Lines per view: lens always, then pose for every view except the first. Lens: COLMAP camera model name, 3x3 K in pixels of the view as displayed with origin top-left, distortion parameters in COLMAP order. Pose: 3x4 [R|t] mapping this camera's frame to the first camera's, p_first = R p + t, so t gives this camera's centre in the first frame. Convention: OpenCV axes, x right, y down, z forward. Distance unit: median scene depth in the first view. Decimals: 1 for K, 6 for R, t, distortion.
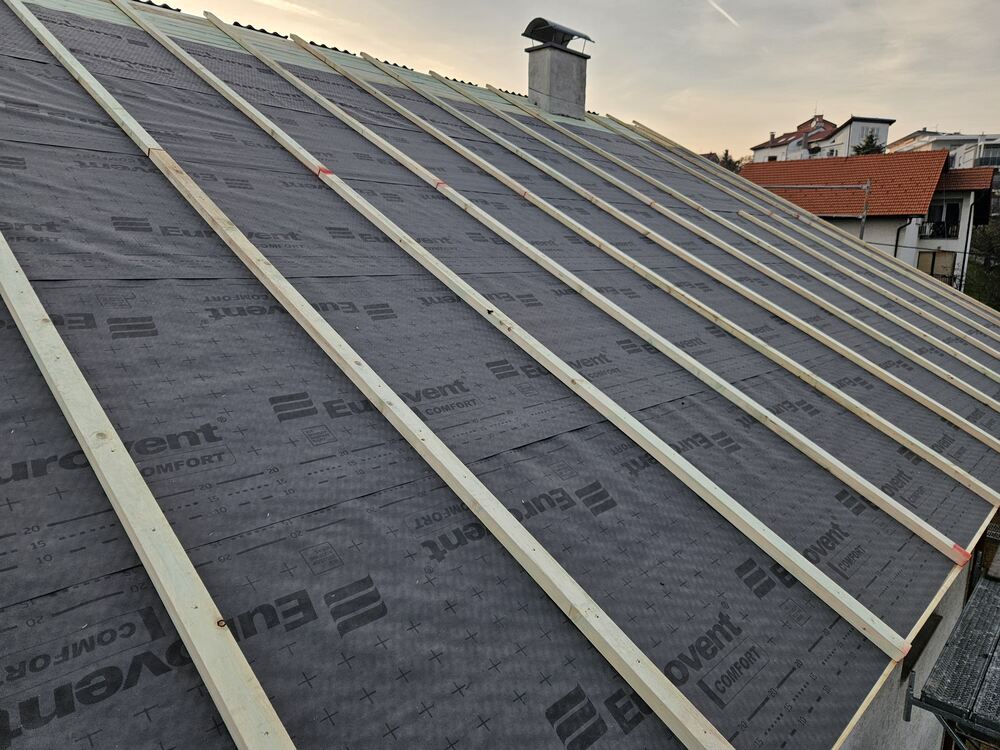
lens RADIAL K [[668.9, 0, 497.6], [0, 668.9, 373.2], [0, 0, 1]] dist [0.020064, -0.017604]
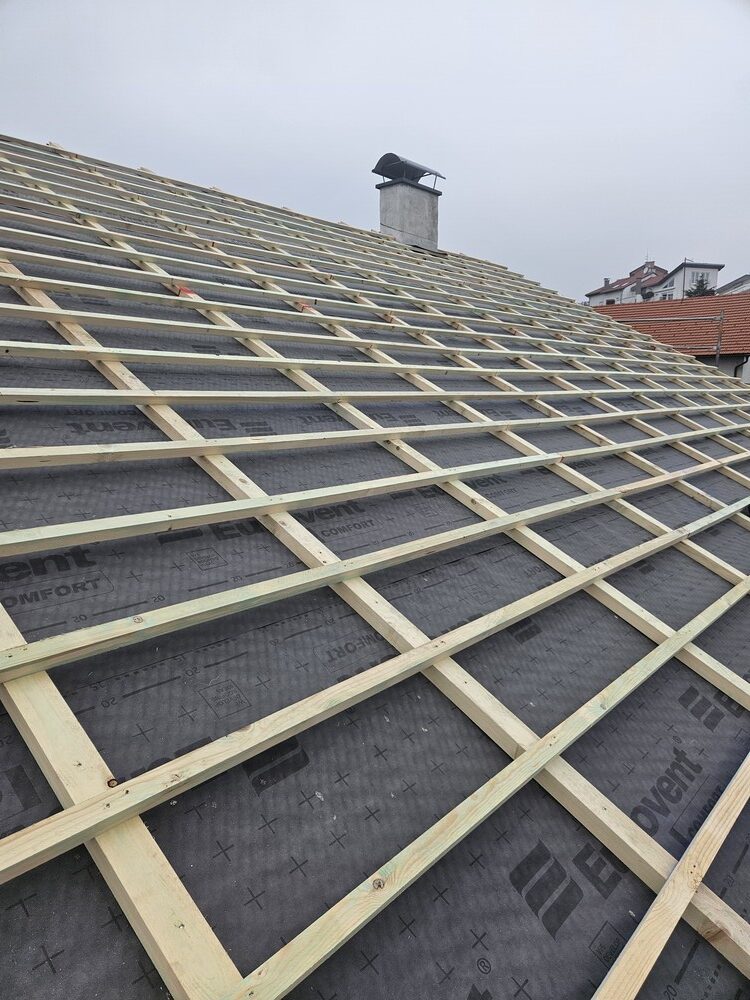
lens RADIAL K [[668.9, 0, 373.0], [0, 668.9, 497.6], [0, 0, 1]] dist [0.020064, -0.017604]
pose [[0.998732, -0.020891, 0.045795, -0.101346], [0.022357, 0.999246, -0.031734, 0.051280], [-0.045097, 0.032717, 0.998447, 0.139428]]
